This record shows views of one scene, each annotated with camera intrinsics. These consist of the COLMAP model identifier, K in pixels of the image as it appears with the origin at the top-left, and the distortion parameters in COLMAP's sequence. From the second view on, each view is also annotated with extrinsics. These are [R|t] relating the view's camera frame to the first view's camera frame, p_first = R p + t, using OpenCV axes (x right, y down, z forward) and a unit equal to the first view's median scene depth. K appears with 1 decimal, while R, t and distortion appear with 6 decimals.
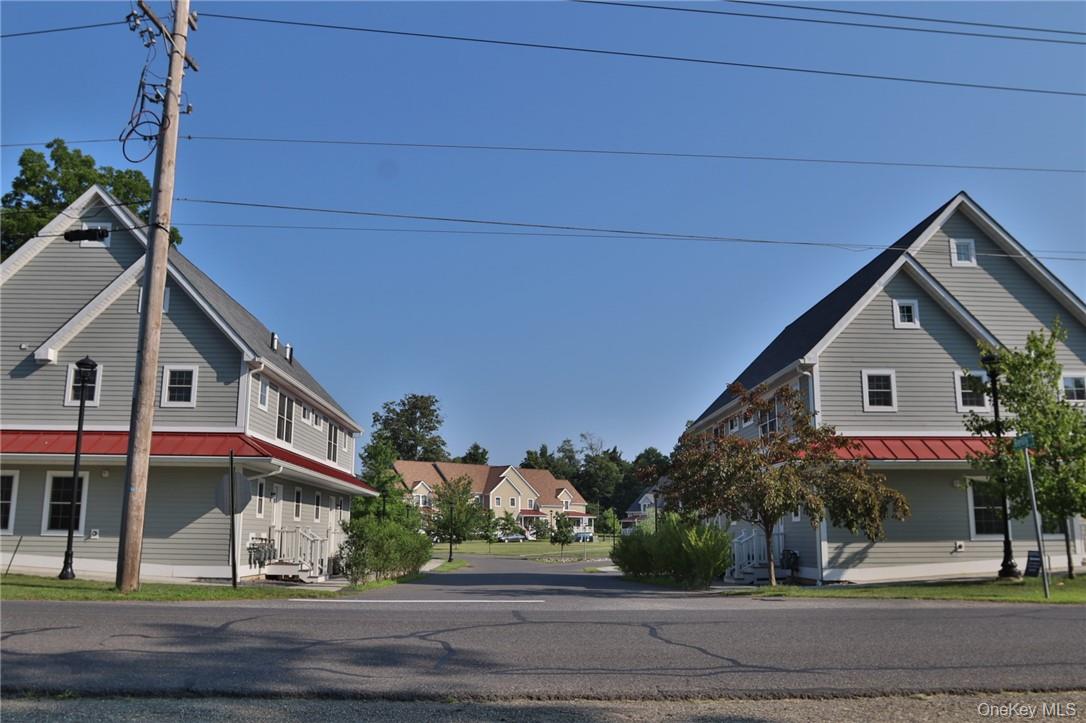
lens RADIAL K [[867.8, 0, 589.9], [0, 867.8, 359.3], [0, 0, 1]] dist [-0.092436, 0.060215]
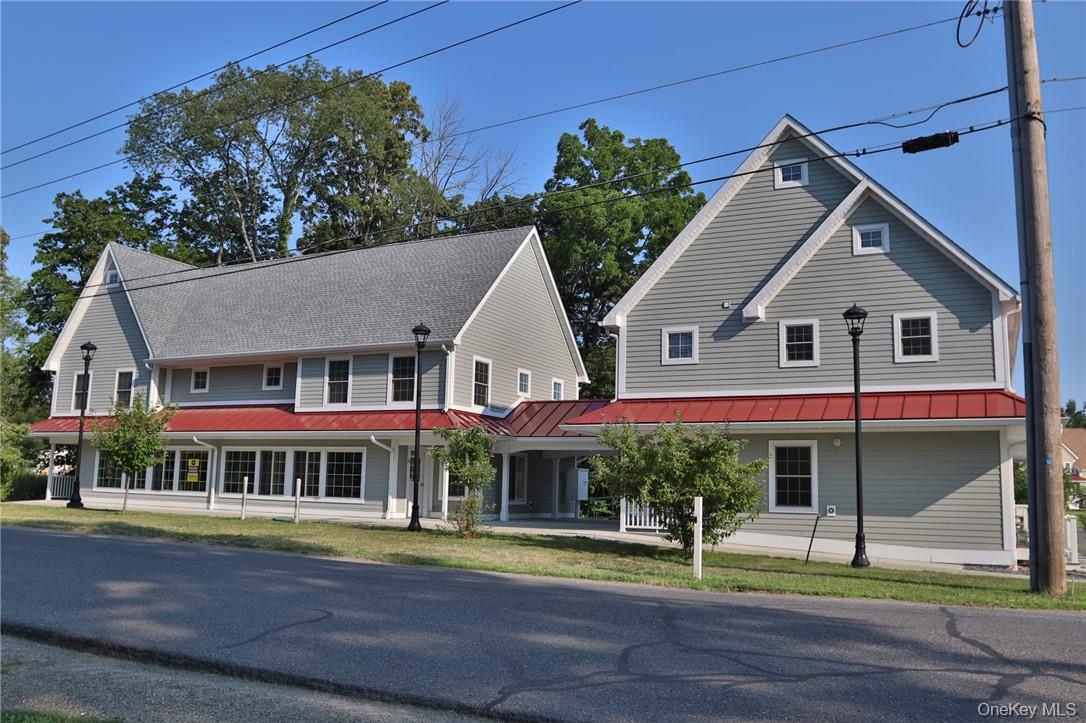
lens RADIAL K [[867.8, 0, 589.9], [0, 867.8, 359.3], [0, 0, 1]] dist [-0.092436, 0.060215]
pose [[0.887949, -0.051010, -0.457104, -0.379670], [0.071674, 0.997036, 0.027968, 0.006649], [0.454323, -0.057596, 0.888973, 0.098708]]
